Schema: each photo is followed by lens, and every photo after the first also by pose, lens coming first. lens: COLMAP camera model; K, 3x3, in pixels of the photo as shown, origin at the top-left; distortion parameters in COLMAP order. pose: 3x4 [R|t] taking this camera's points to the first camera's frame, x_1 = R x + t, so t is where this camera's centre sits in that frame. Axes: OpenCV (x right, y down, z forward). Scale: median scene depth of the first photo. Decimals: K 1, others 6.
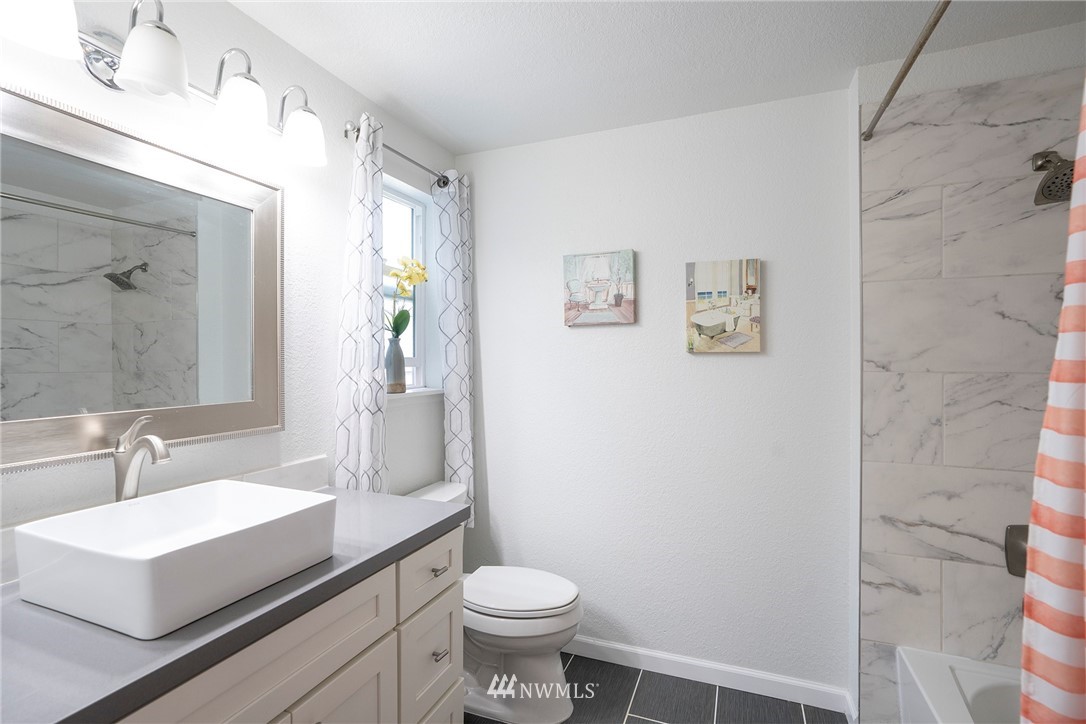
lens RADIAL K [[499.3, 0, 543.0], [0, 499.3, 362.0], [0, 0, 1]] dist [-0.048104, 0.027523]
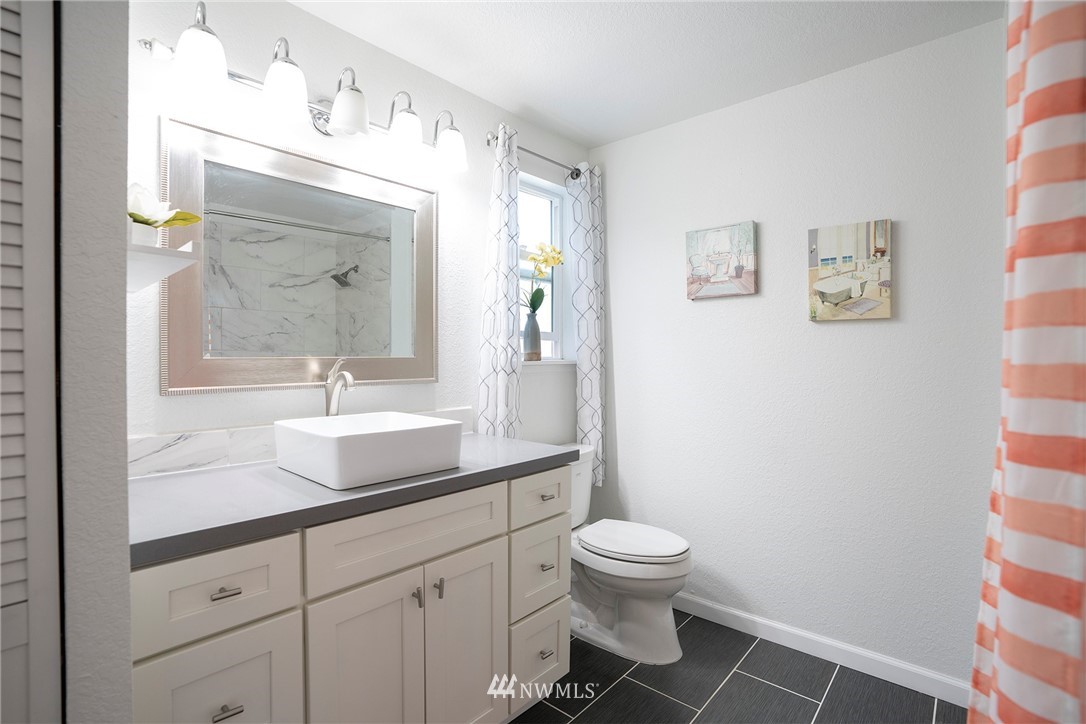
lens RADIAL K [[506.3, 0, 546.9], [0, 506.3, 360.4], [0, 0, 1]] dist [-0.061884, 0.024345]
pose [[0.944497, 0.005317, -0.328477, 0.119898], [-0.003652, 0.999977, 0.005685, 0.053515], [0.328499, -0.004170, 0.944495, -0.096652]]
